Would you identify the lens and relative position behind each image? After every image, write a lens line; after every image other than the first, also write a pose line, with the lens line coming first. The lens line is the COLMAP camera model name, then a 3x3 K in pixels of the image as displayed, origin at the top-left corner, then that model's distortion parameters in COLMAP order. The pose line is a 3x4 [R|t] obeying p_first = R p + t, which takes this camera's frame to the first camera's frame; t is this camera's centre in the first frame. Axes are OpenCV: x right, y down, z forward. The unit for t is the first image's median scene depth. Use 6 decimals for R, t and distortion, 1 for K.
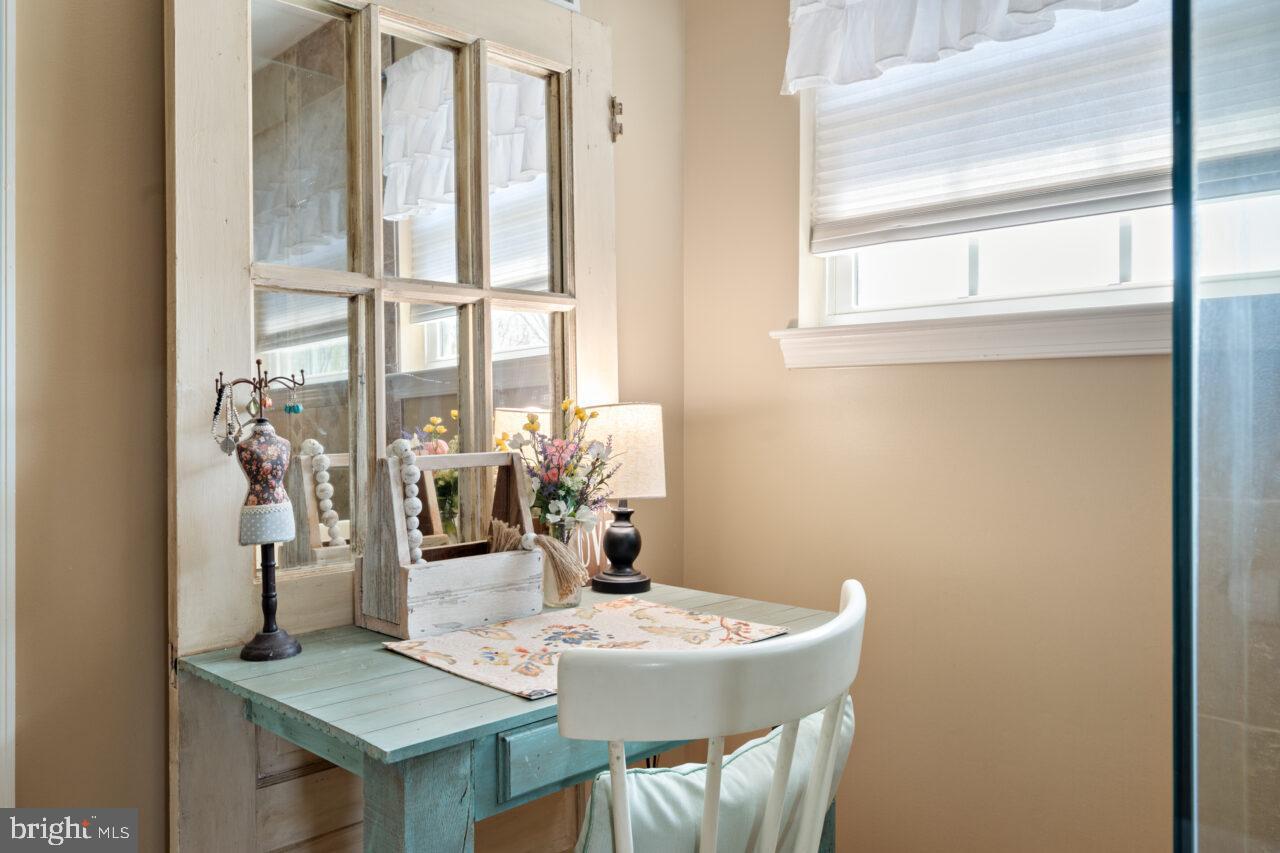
lens RADIAL K [[980.1, 0, 641.5], [0, 980.1, 413.8], [0, 0, 1]] dist [-0.007549, 0.003493]
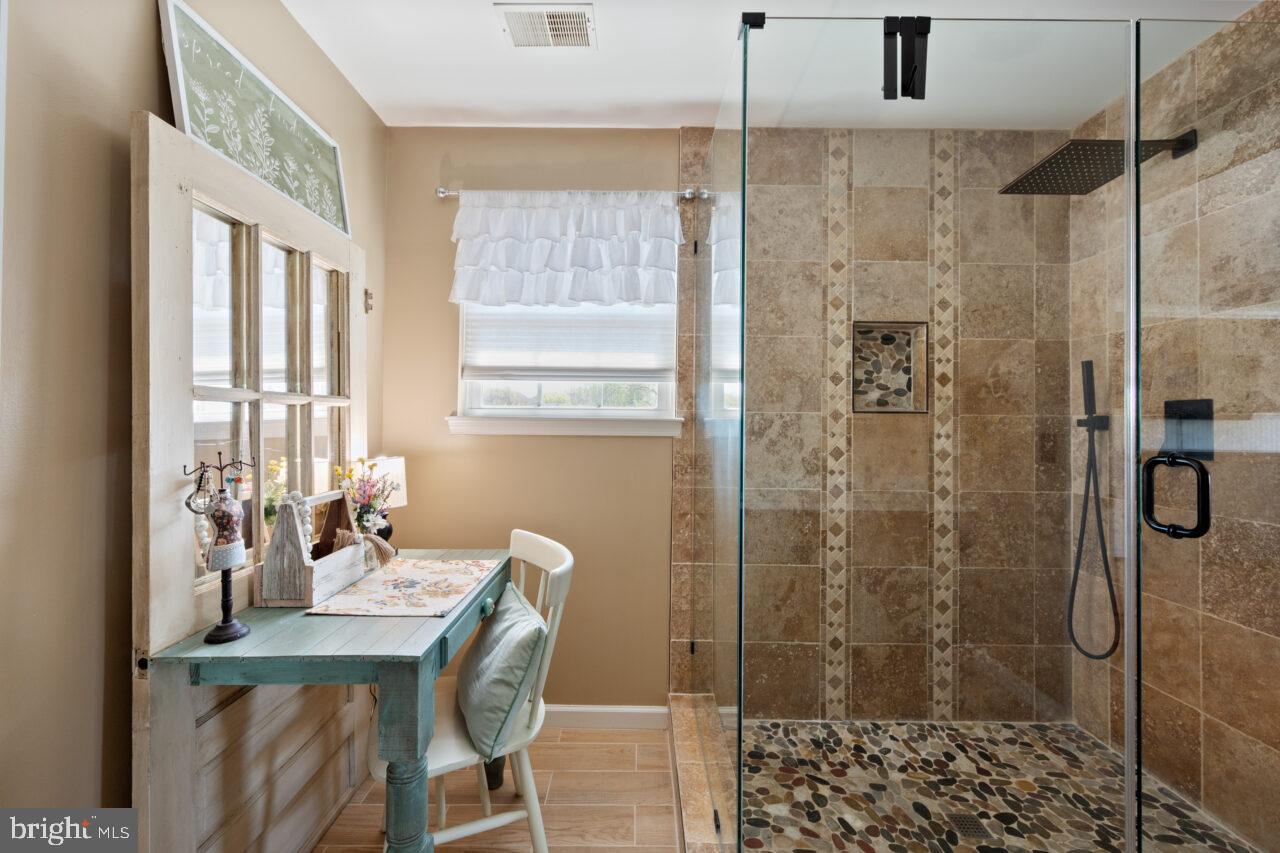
lens RADIAL K [[504.8, 0, 638.8], [0, 504.8, 431.8], [0, 0, 1]] dist [0.001692, 0.000024]
pose [[0.700585, -0.003451, 0.713560, -0.428599], [-0.007640, 0.999895, 0.012337, -0.087606], [-0.713528, -0.014095, 0.700485, -0.039416]]
